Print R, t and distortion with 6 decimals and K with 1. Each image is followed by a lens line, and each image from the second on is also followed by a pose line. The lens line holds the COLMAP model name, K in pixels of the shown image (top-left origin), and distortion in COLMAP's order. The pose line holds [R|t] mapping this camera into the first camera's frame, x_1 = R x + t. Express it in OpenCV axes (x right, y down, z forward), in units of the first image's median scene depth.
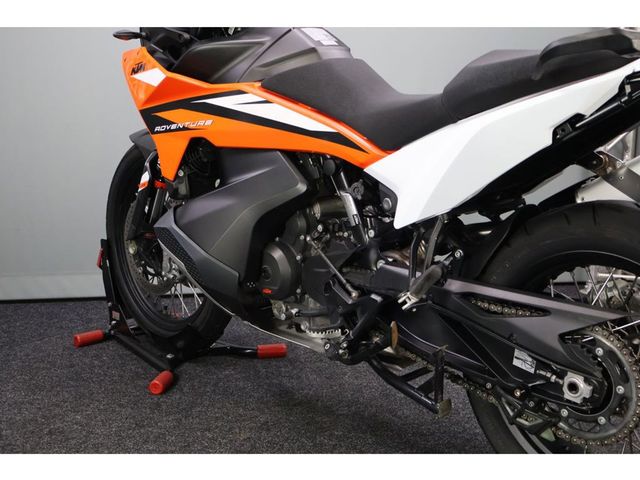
lens RADIAL K [[812.2, 0, 320.0], [0, 812.2, 240.0], [0, 0, 1]] dist [0.020578, 0.000000]
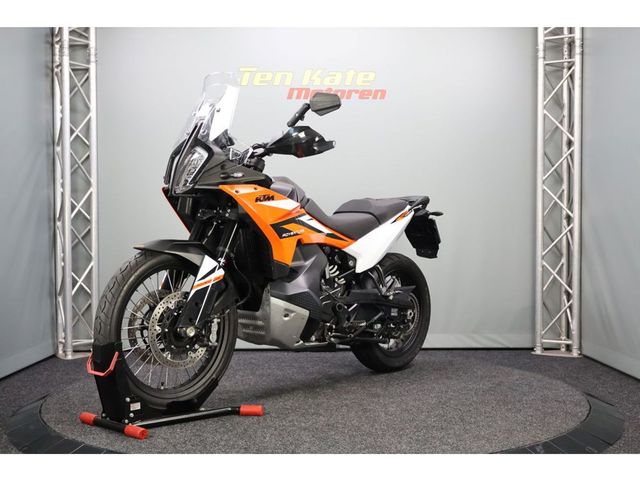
lens RADIAL K [[812.2, 0, 321.3], [0, 812.2, 239.7], [0, 0, 1]] dist [0.020578, 0.000000]
pose [[-0.066873, -0.025769, 0.997429, -2.063880], [0.157333, 0.986888, 0.036045, -0.194308], [-0.985279, 0.159339, -0.061942, 1.141049]]
